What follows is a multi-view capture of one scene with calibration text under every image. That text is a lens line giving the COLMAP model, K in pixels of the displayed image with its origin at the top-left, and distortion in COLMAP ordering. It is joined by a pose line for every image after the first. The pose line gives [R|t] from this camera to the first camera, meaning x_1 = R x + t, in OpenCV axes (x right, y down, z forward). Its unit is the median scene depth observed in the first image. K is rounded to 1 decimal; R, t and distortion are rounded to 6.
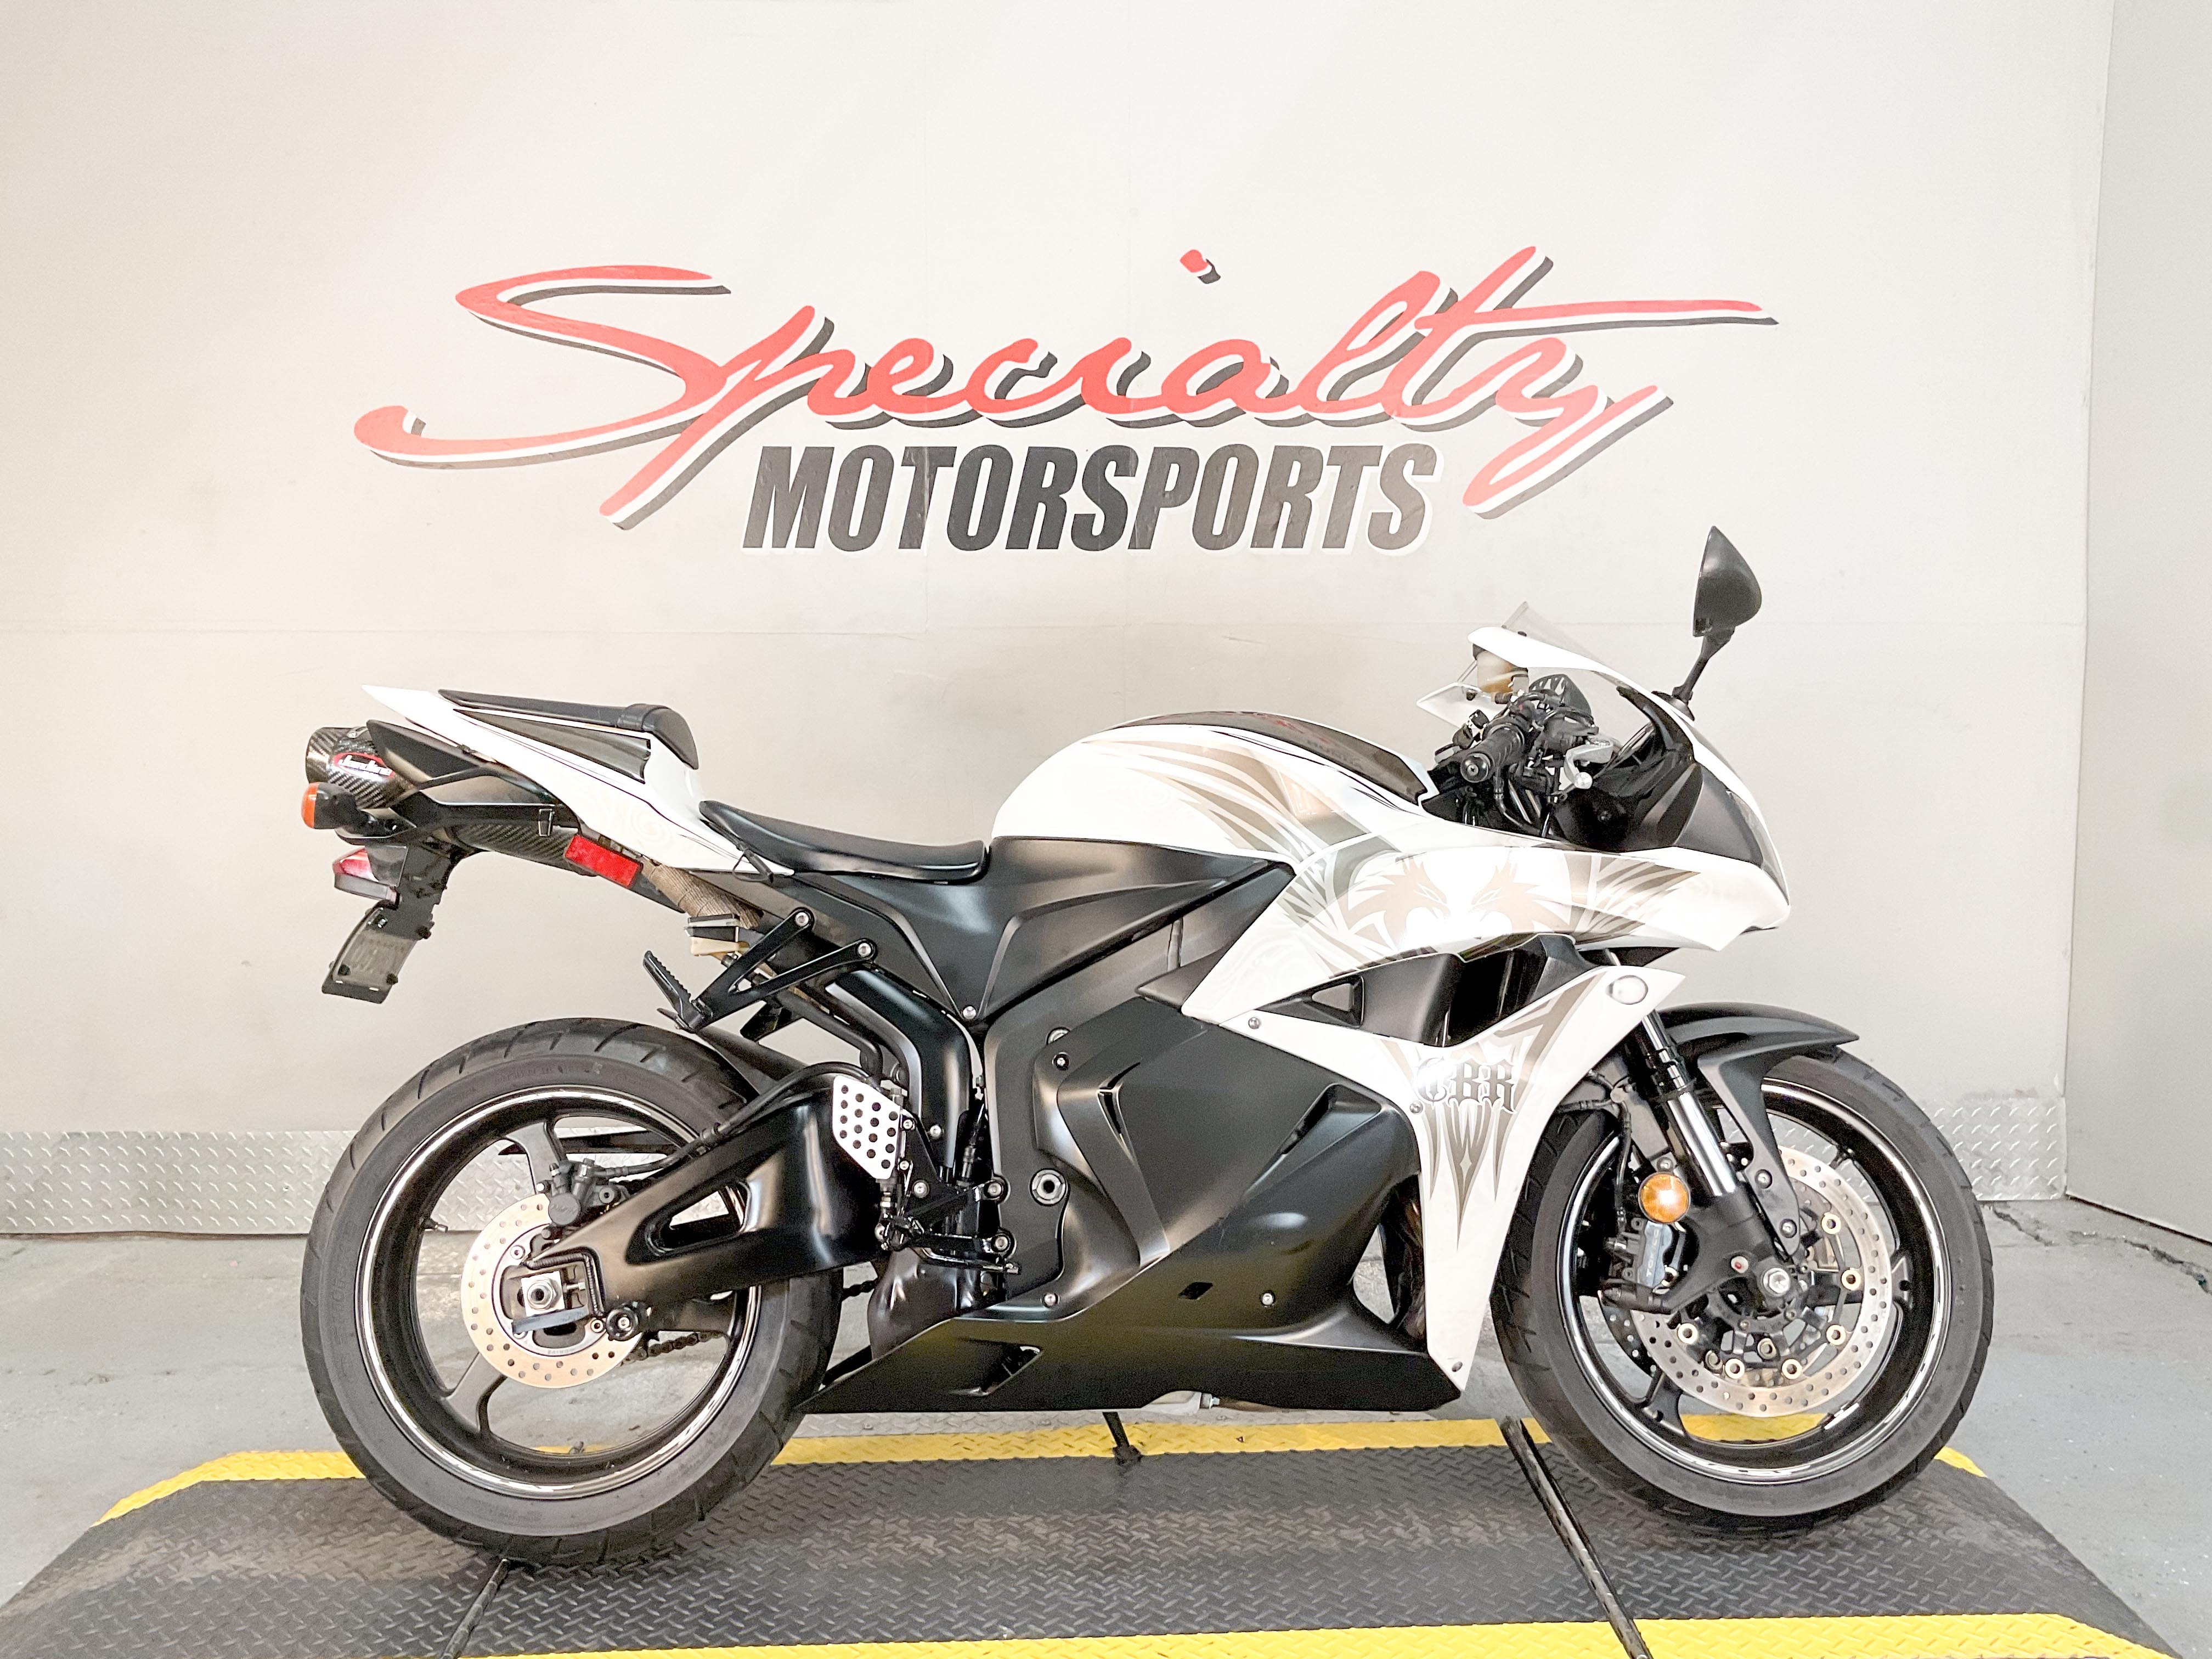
lens RADIAL K [[1870.7, 0, 1105.6], [0, 1870.7, 827.6], [0, 0, 1]] dist [0.005163, -0.029200]
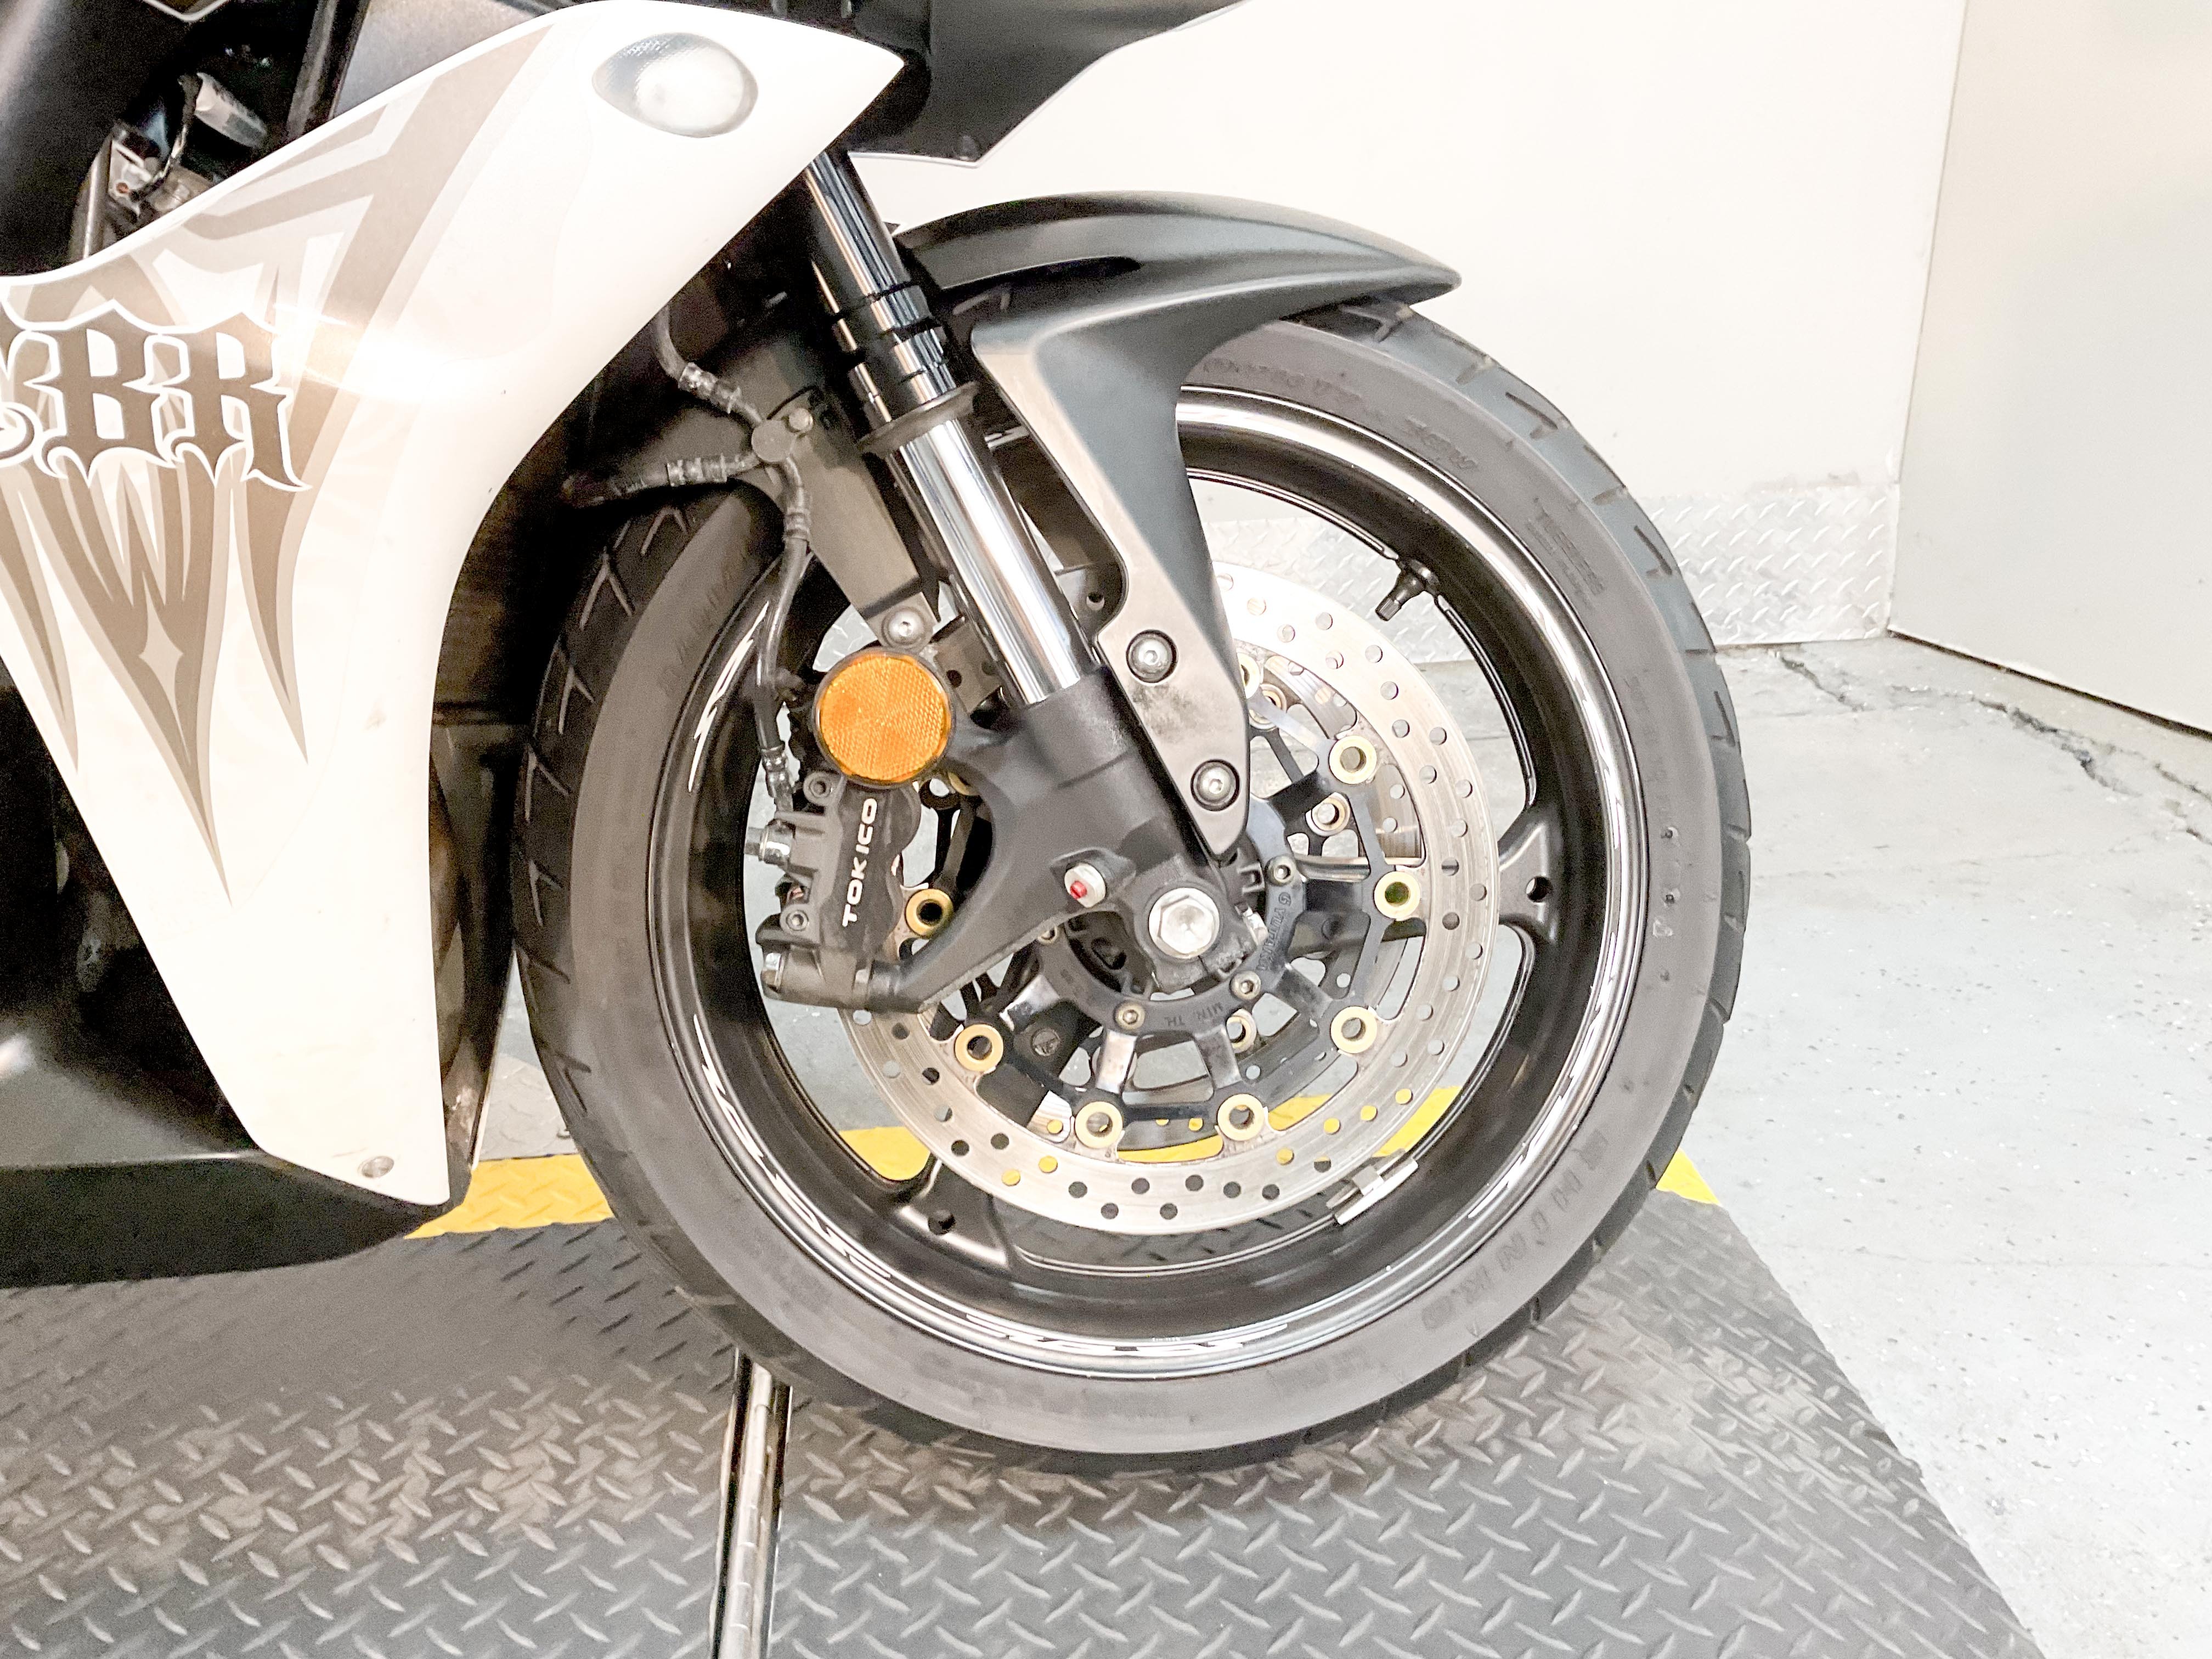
lens RADIAL K [[1836.2, 0, 1100.6], [0, 1836.2, 818.5], [0, 0, 1]] dist [-0.014355, -0.013929]
pose [[0.996281, -0.046633, 0.072452, 0.293132], [0.024119, 0.958202, 0.285073, 0.108371], [-0.082718, -0.282265, 0.955764, 0.606886]]
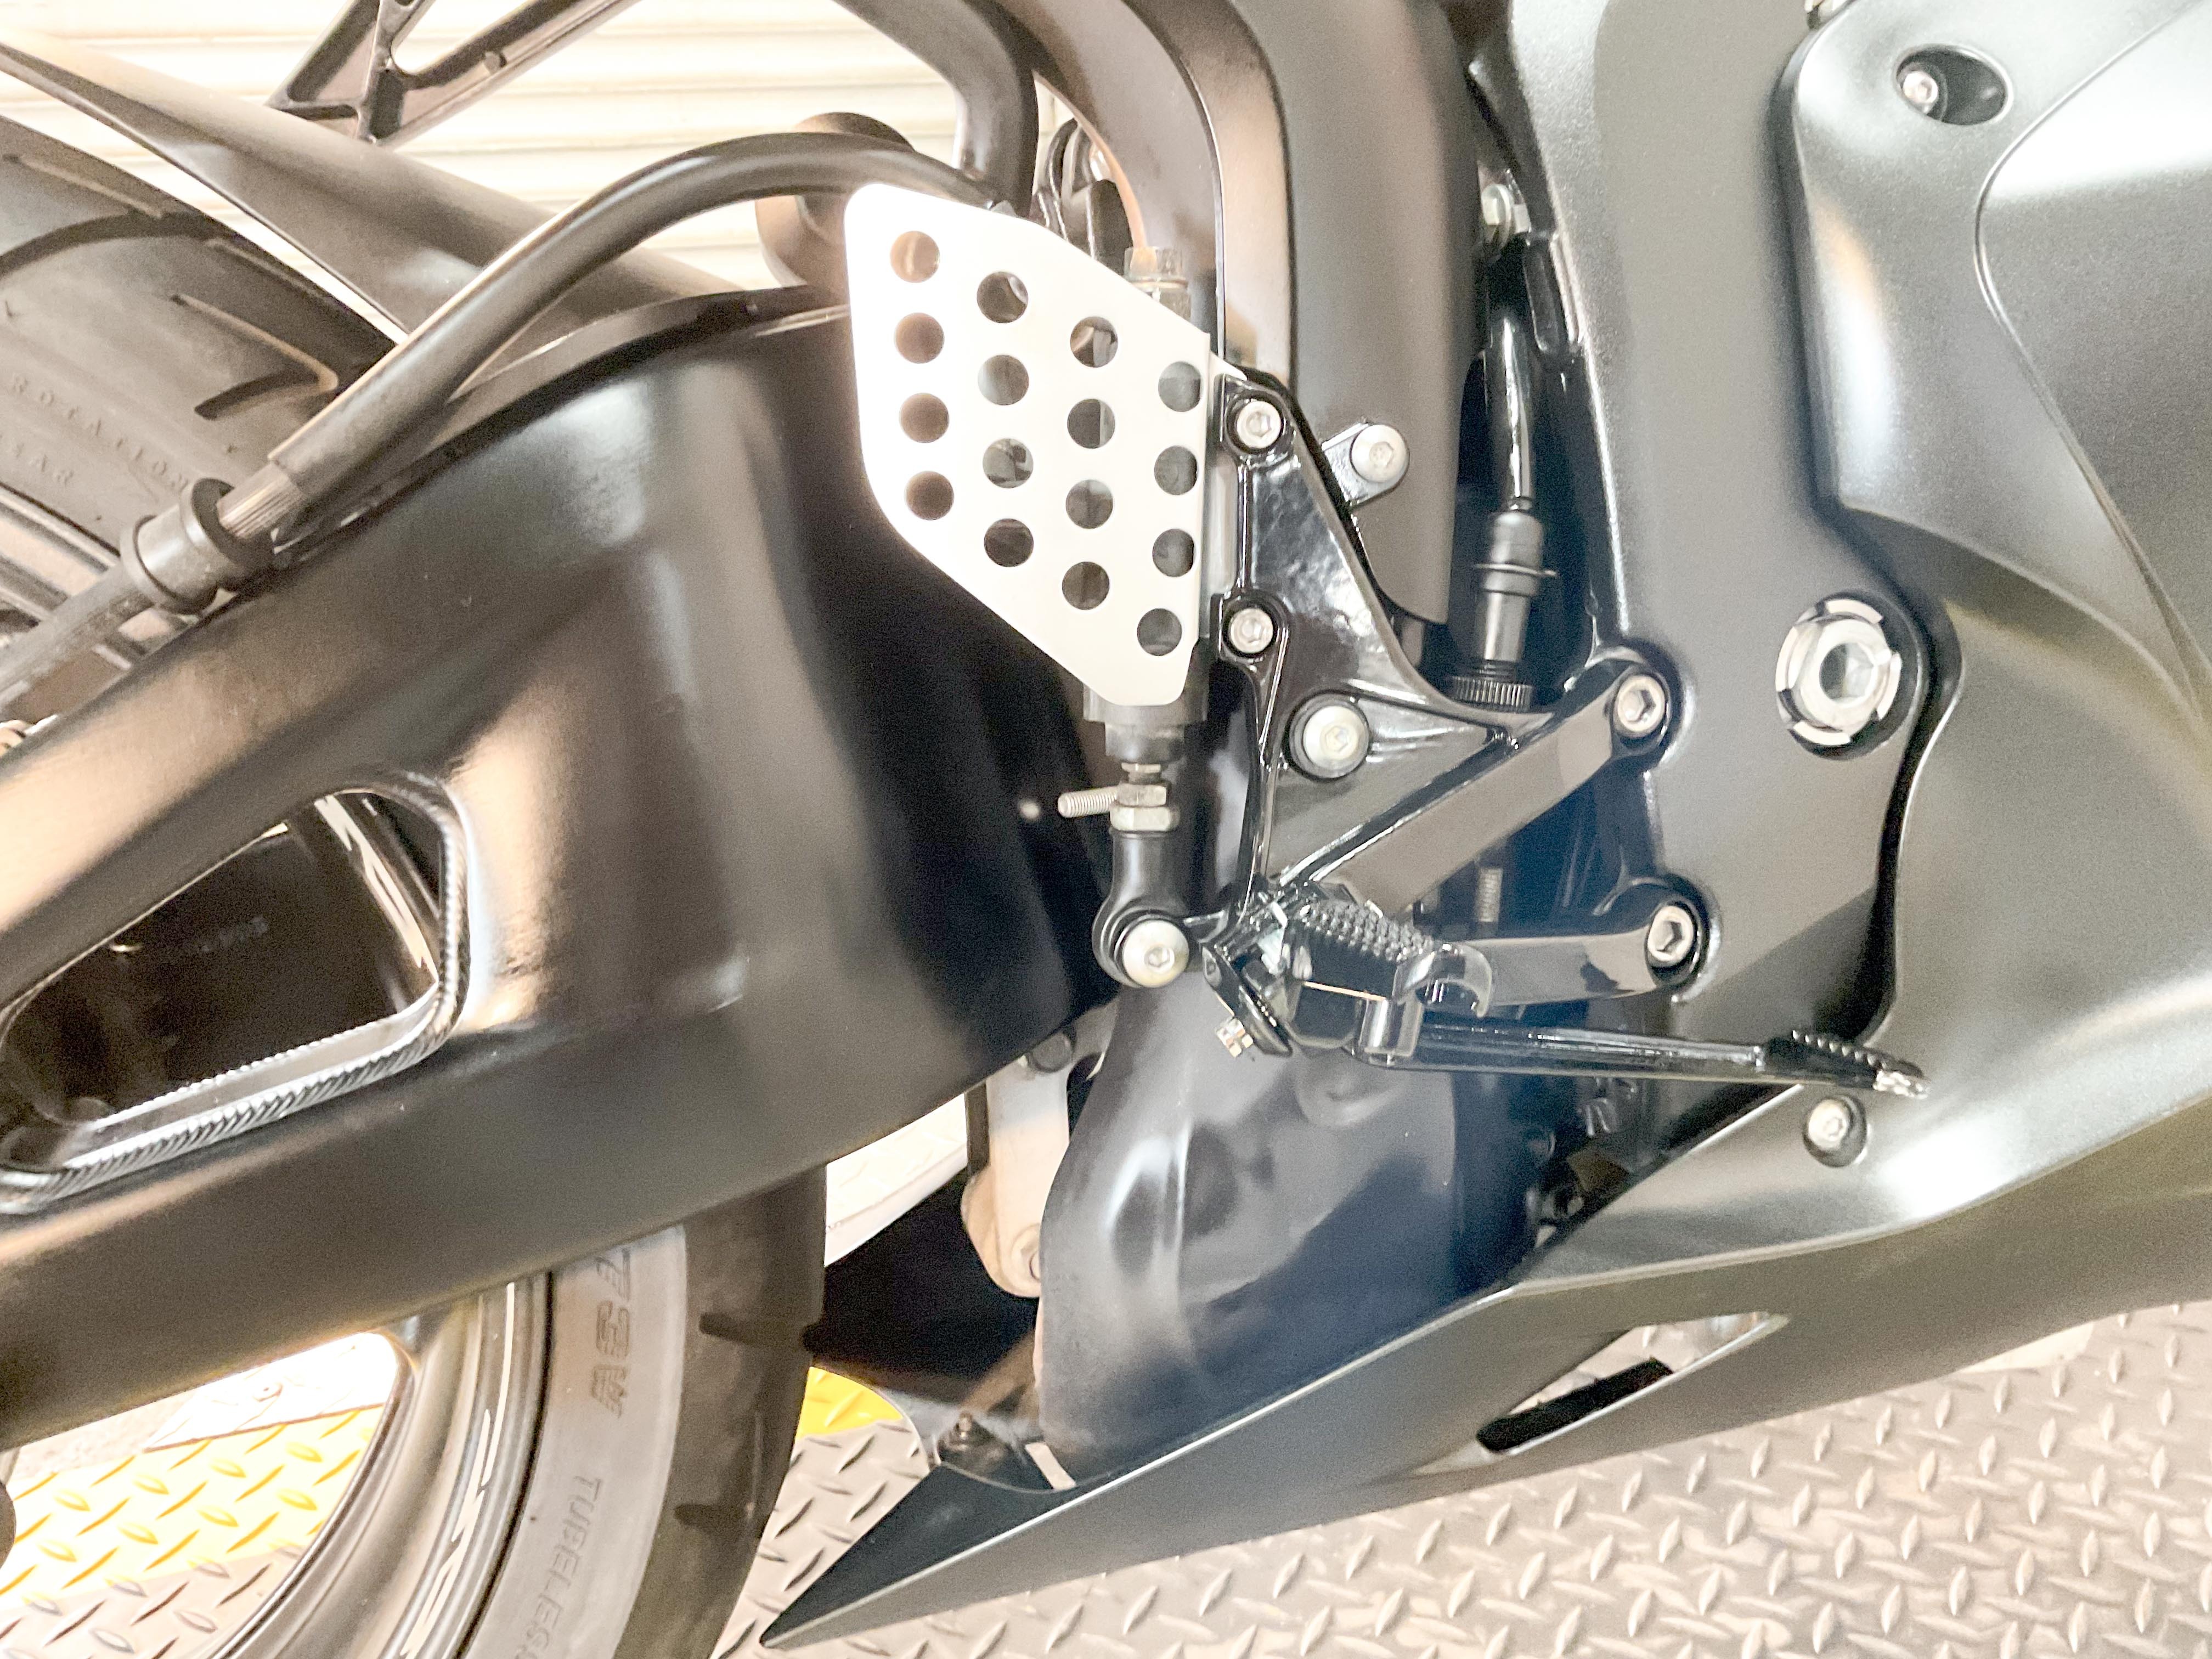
lens RADIAL K [[1836.2, 0, 1100.6], [0, 1836.2, 818.5], [0, 0, 1]] dist [-0.014355, -0.013929]
pose [[0.959545, -0.108340, 0.259875, -0.161402], [0.019992, 0.946891, 0.320933, 0.123872], [-0.280843, -0.302755, 0.910751, 0.745336]]
